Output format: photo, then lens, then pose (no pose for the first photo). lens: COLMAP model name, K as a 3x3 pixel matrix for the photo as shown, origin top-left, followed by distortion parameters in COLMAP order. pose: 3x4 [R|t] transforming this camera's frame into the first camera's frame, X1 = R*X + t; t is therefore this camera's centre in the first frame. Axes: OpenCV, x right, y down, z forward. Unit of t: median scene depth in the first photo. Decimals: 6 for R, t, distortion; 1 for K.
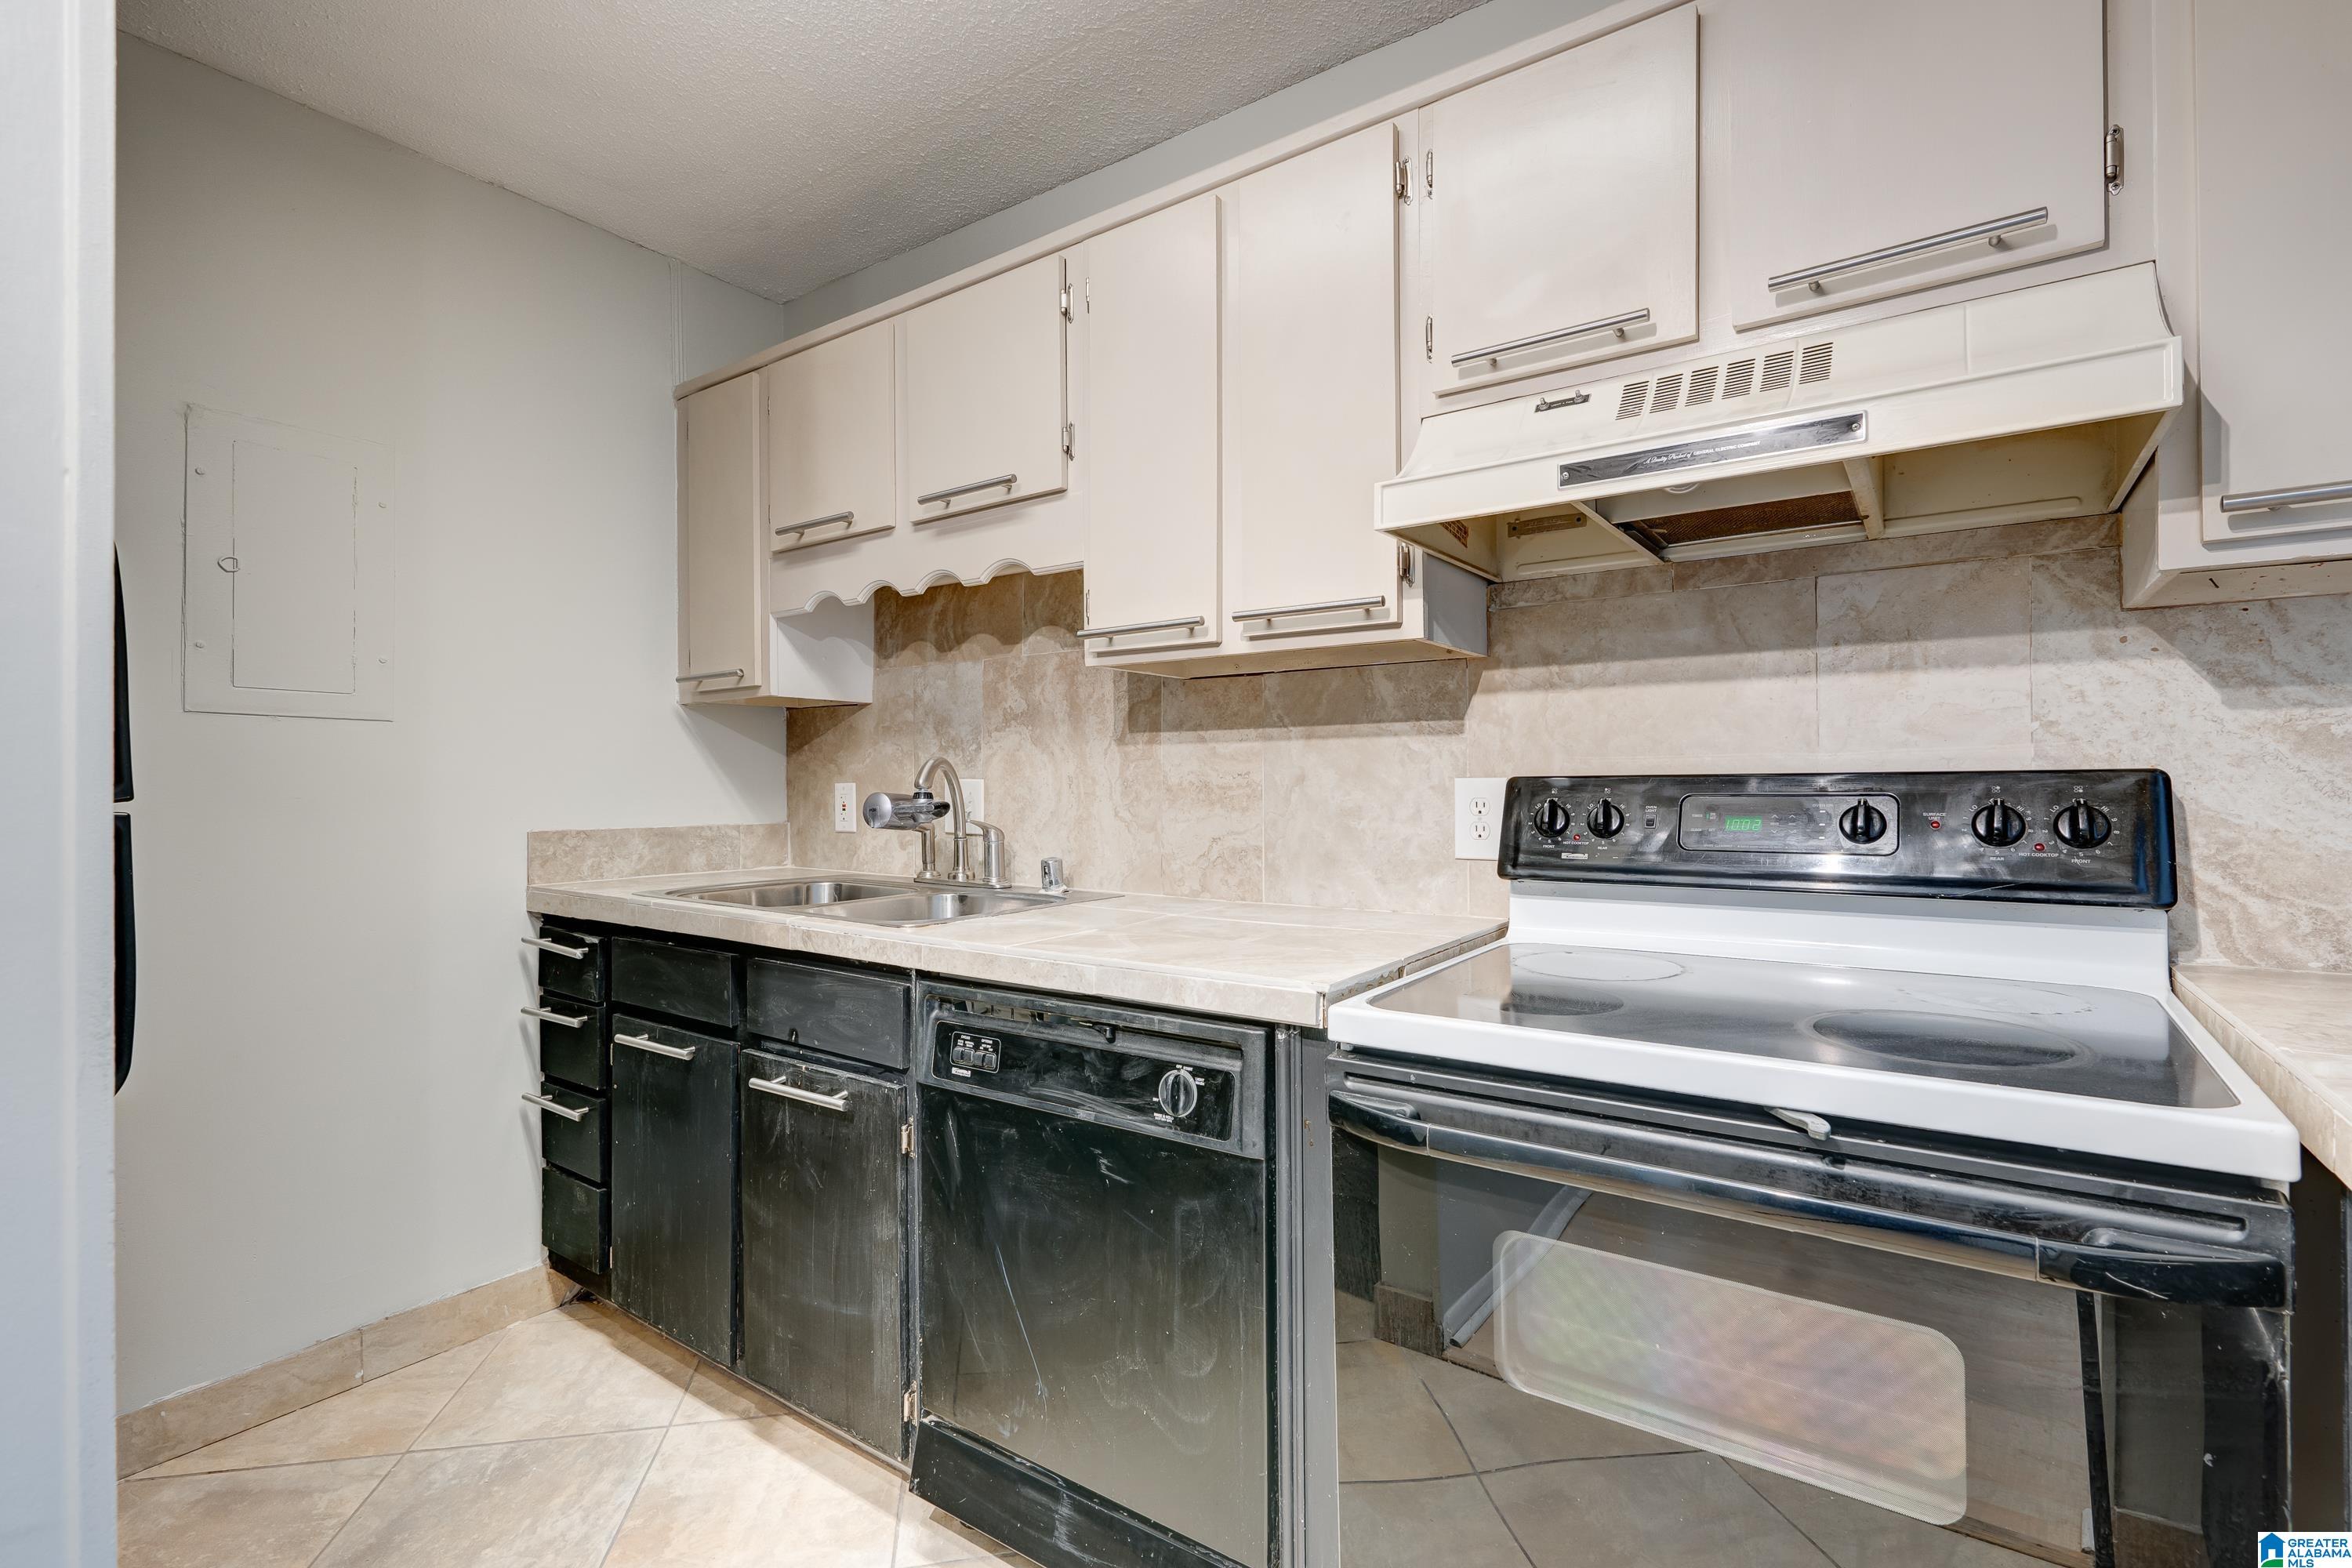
lens RADIAL K [[1064.9, 0, 1174.1], [0, 1064.9, 788.7], [0, 0, 1]] dist [-0.006376, 0.000766]
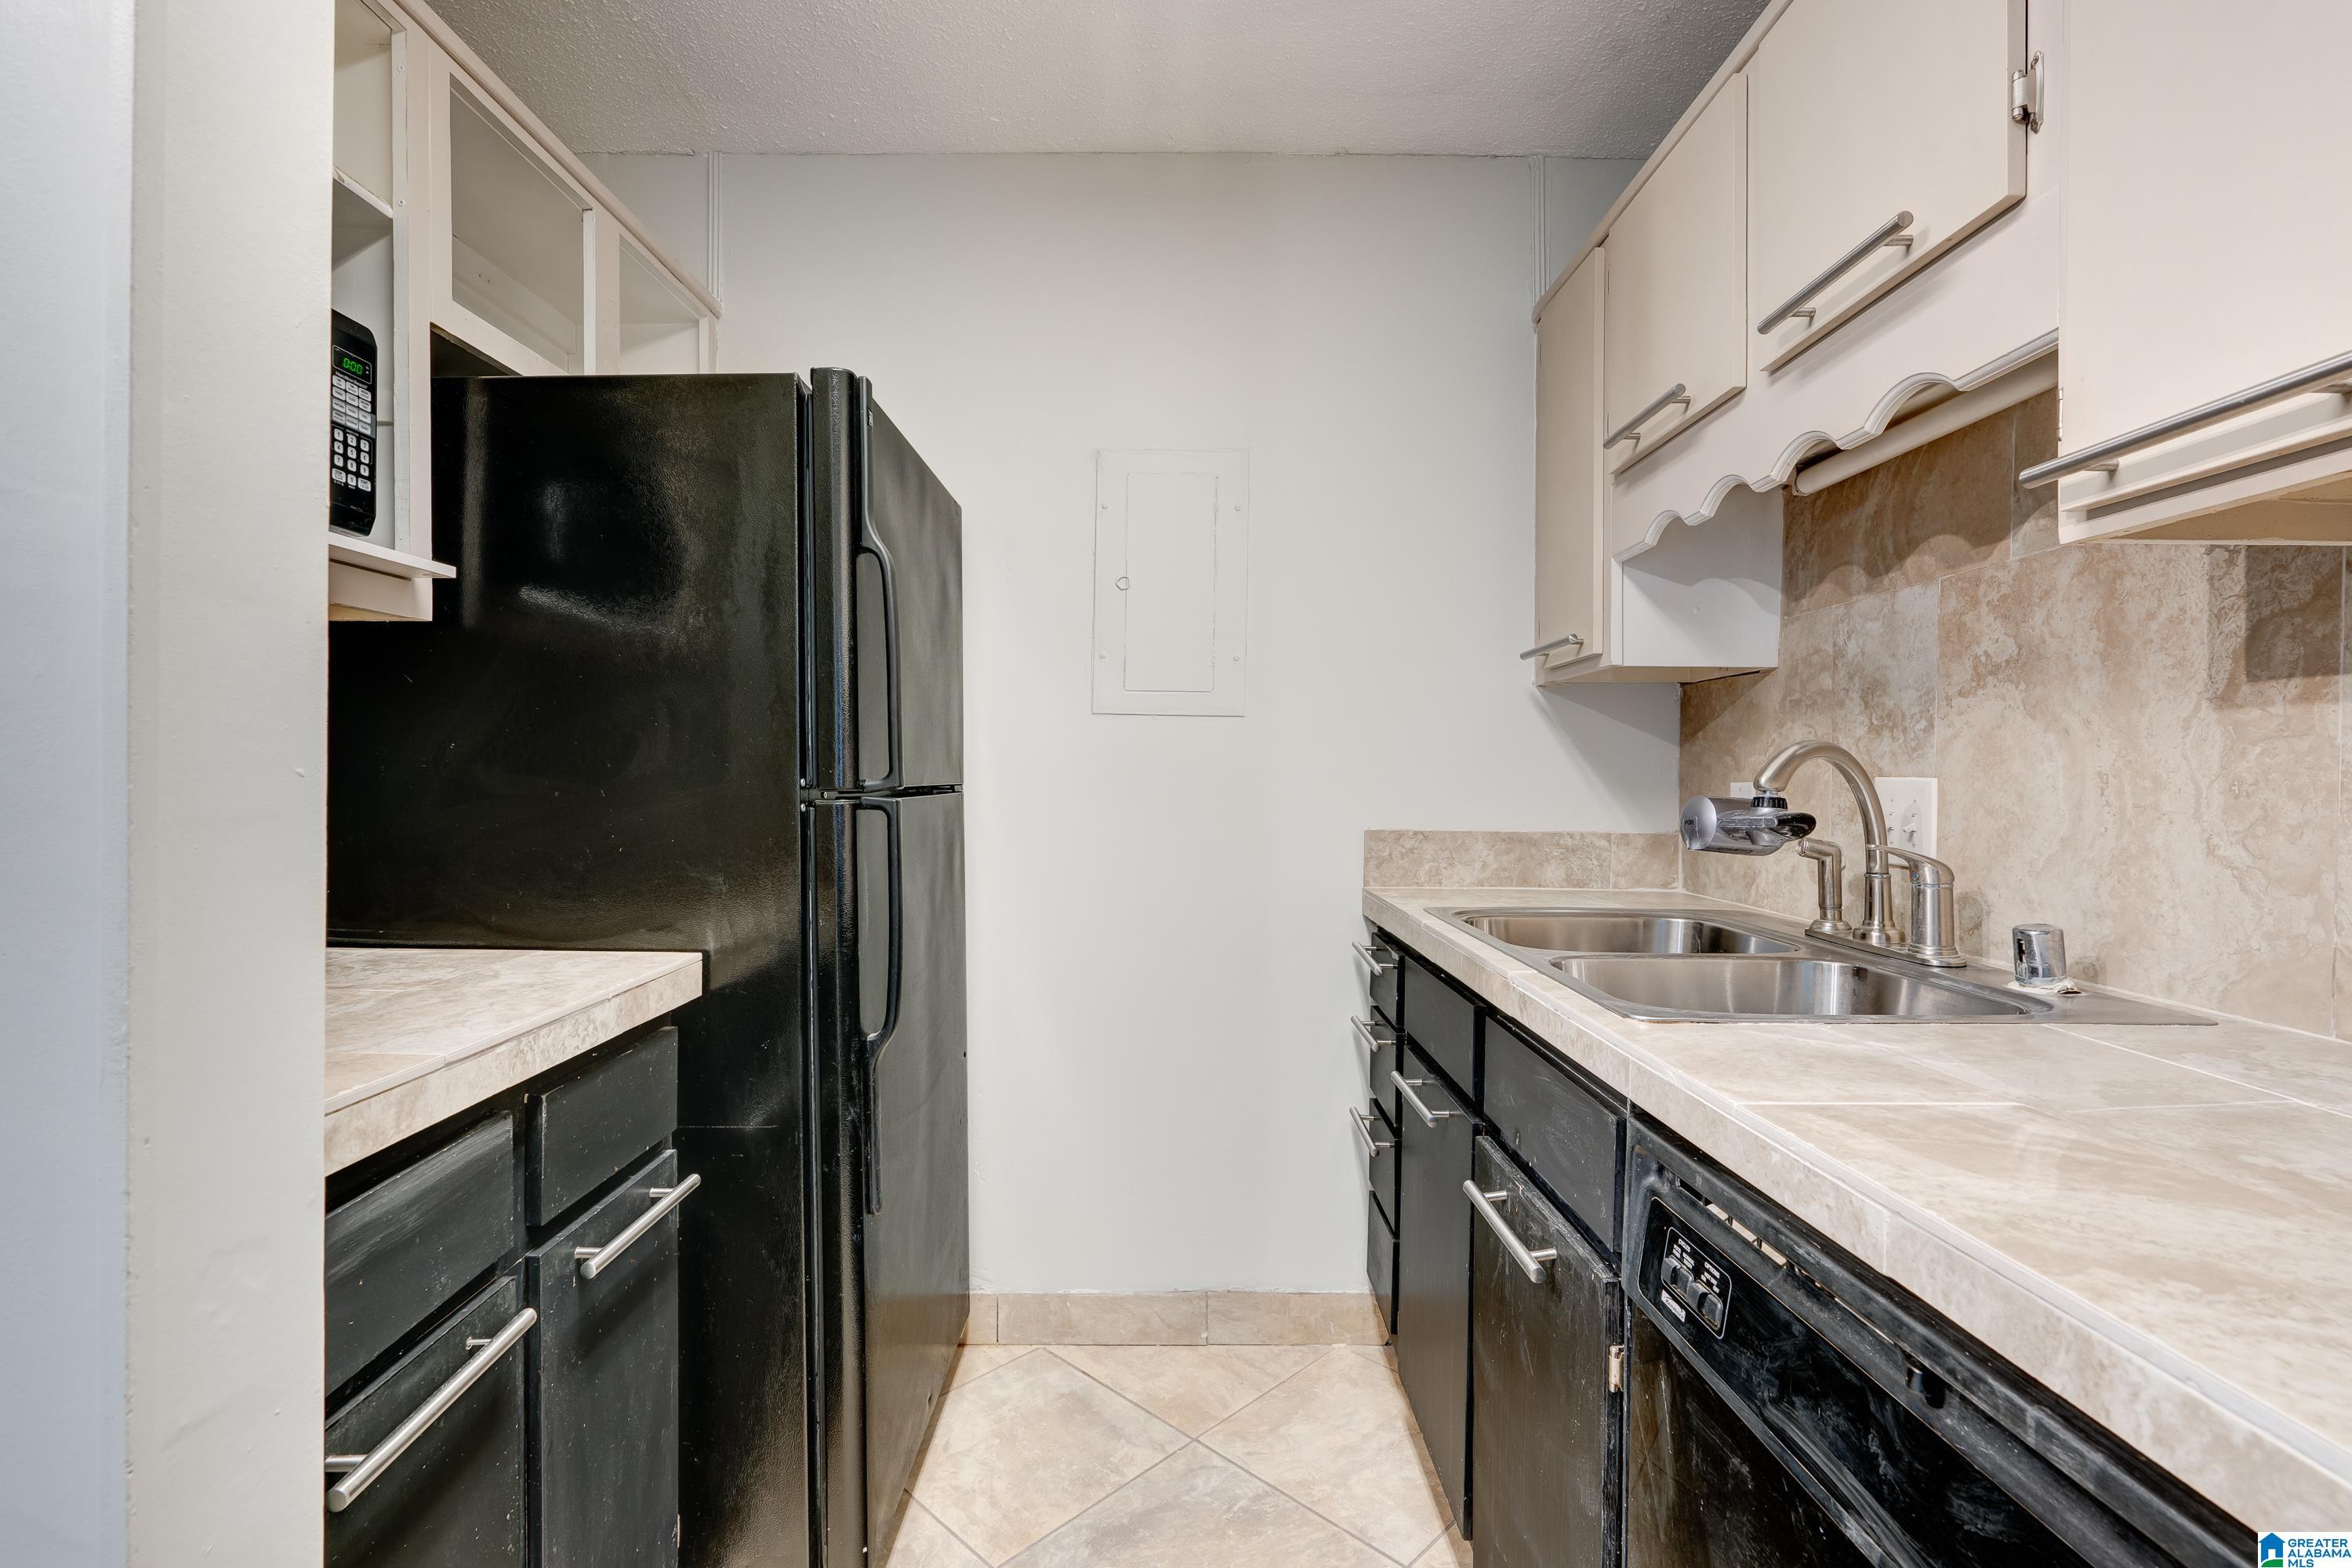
lens RADIAL K [[1064.9, 0, 1174.1], [0, 1064.9, 788.7], [0, 0, 1]] dist [-0.006376, 0.000766]
pose [[0.576765, 0.015940, -0.816755, 0.067783], [-0.015789, 0.999840, 0.008363, -0.001124], [0.816758, 0.008072, 0.576924, 0.333869]]
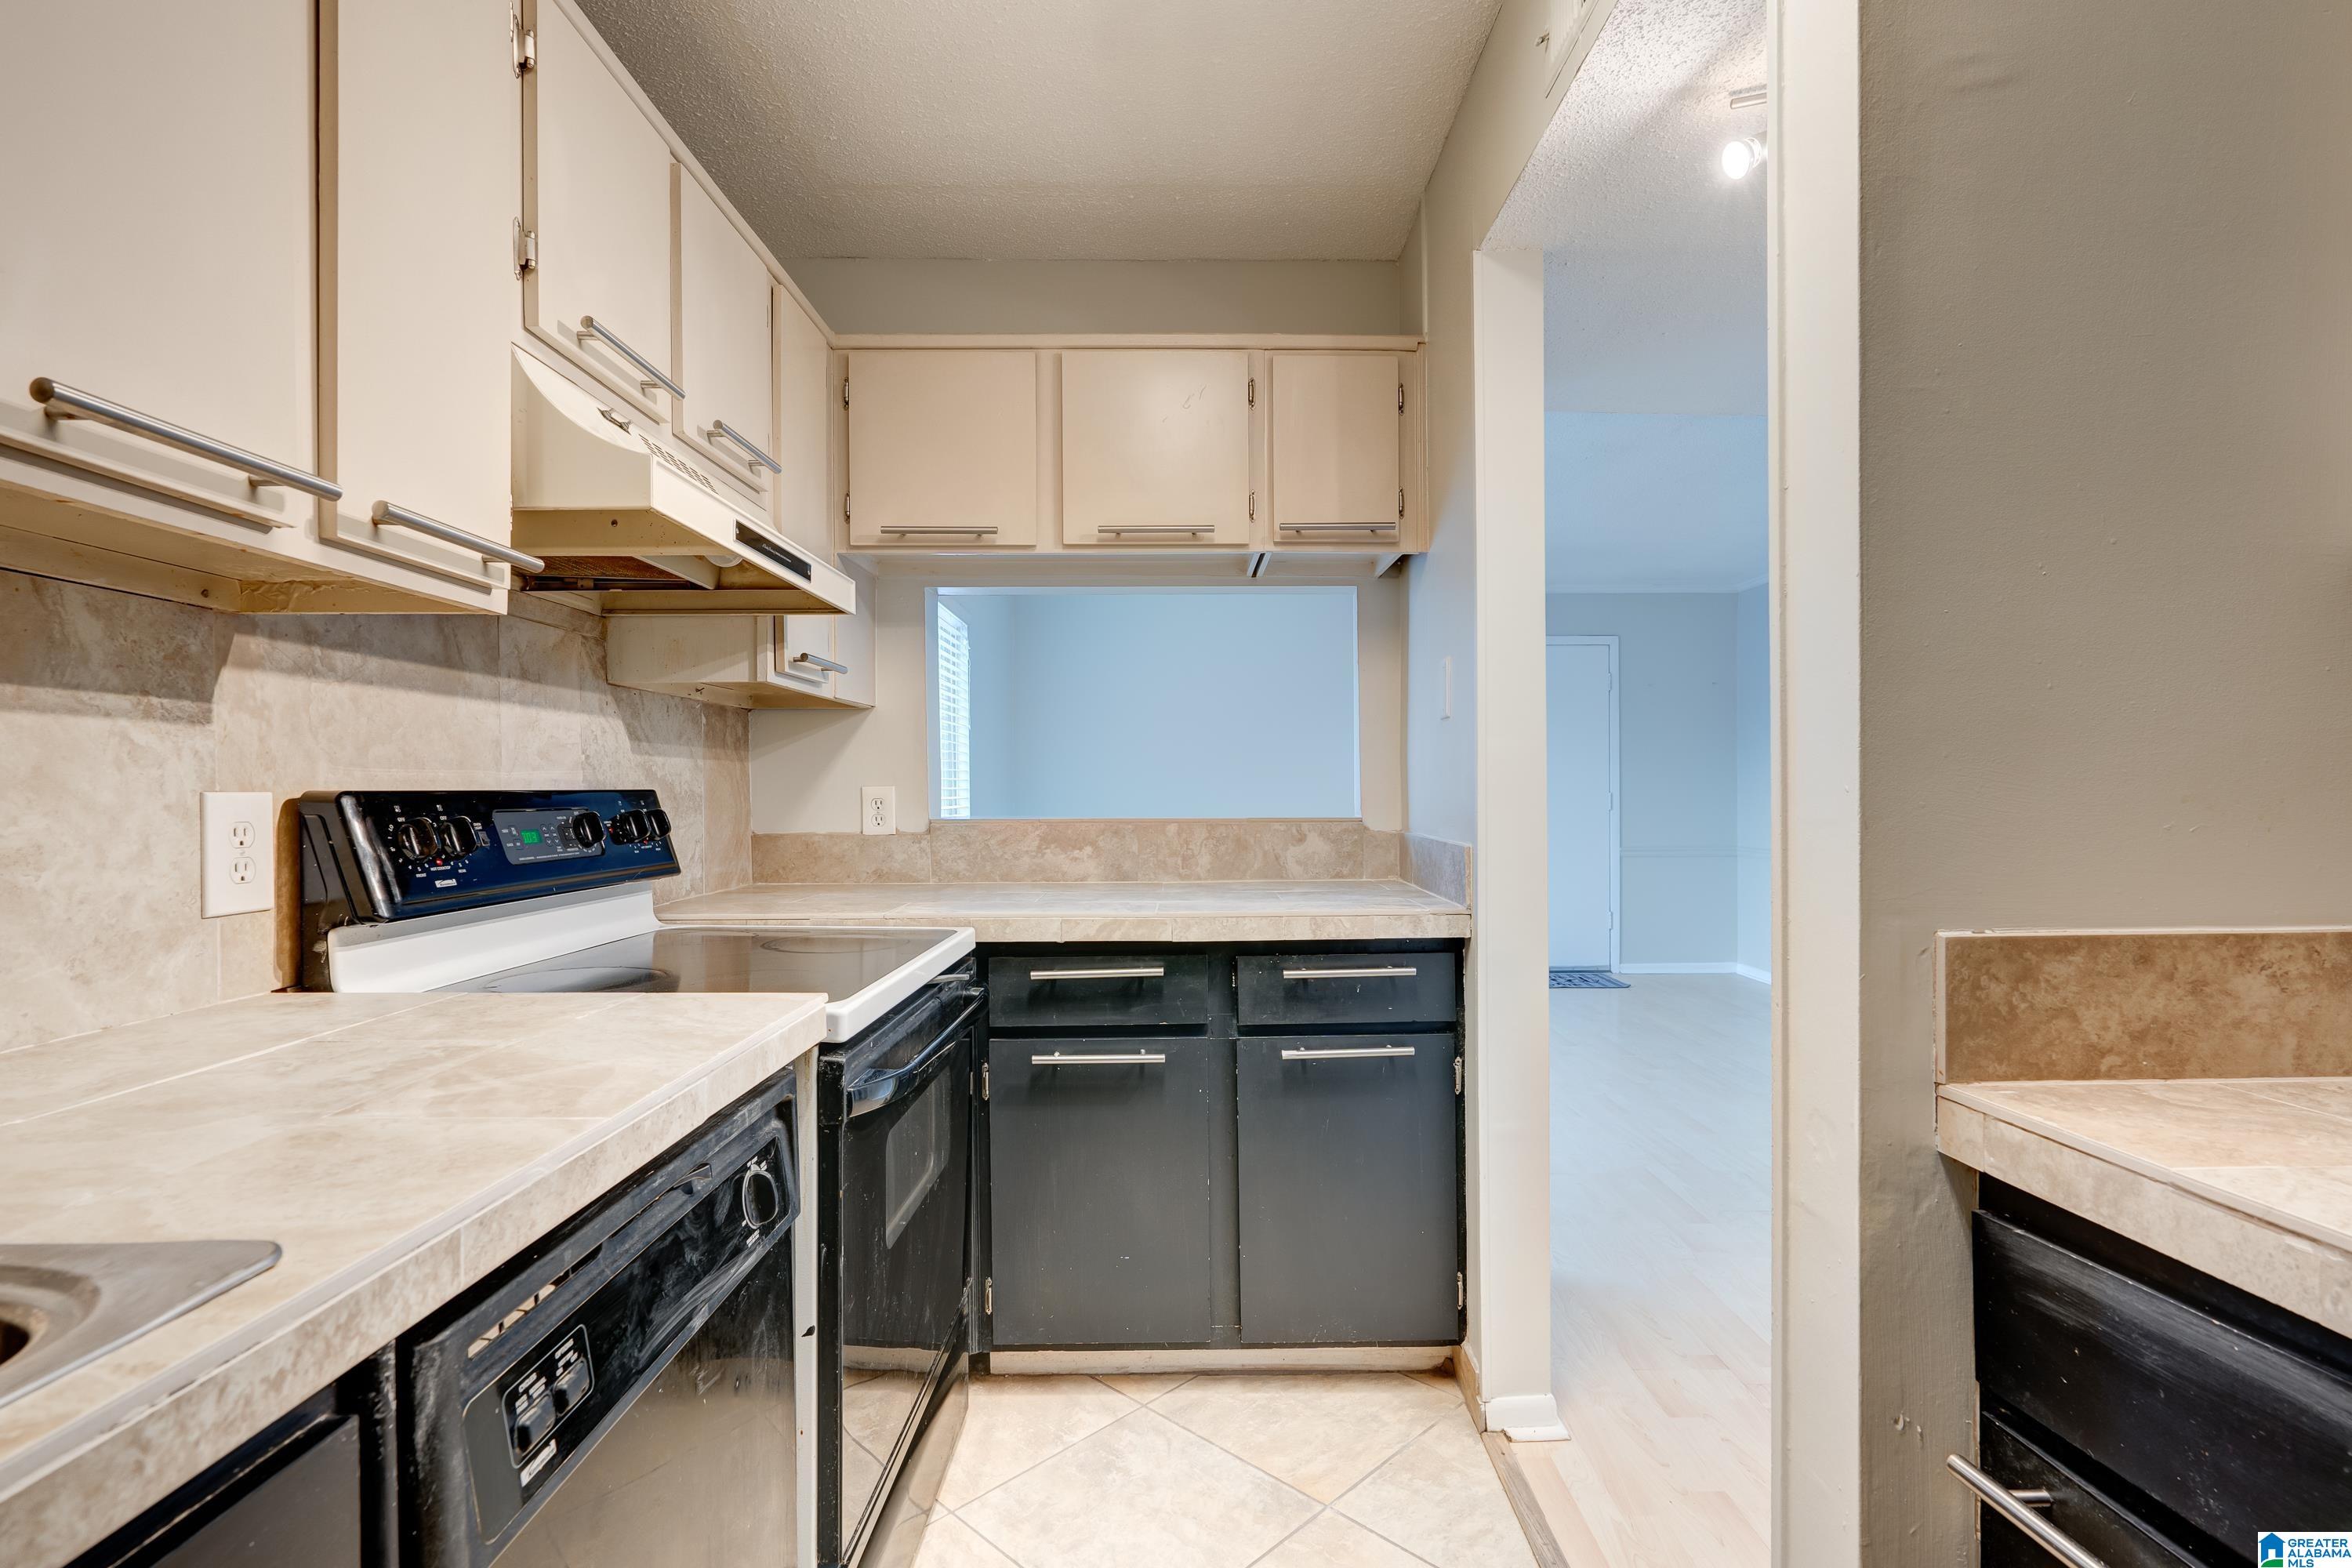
lens RADIAL K [[1143.4, 0, 1176.0], [0, 1143.4, 784.0], [0, 0, 1]] dist [0.001283, 0.000199]
pose [[-0.573925, 0.015100, 0.818768, -0.520470], [0.013437, 0.999869, -0.009021, -0.000618], [-0.818797, 0.005824, -0.574053, 0.748493]]
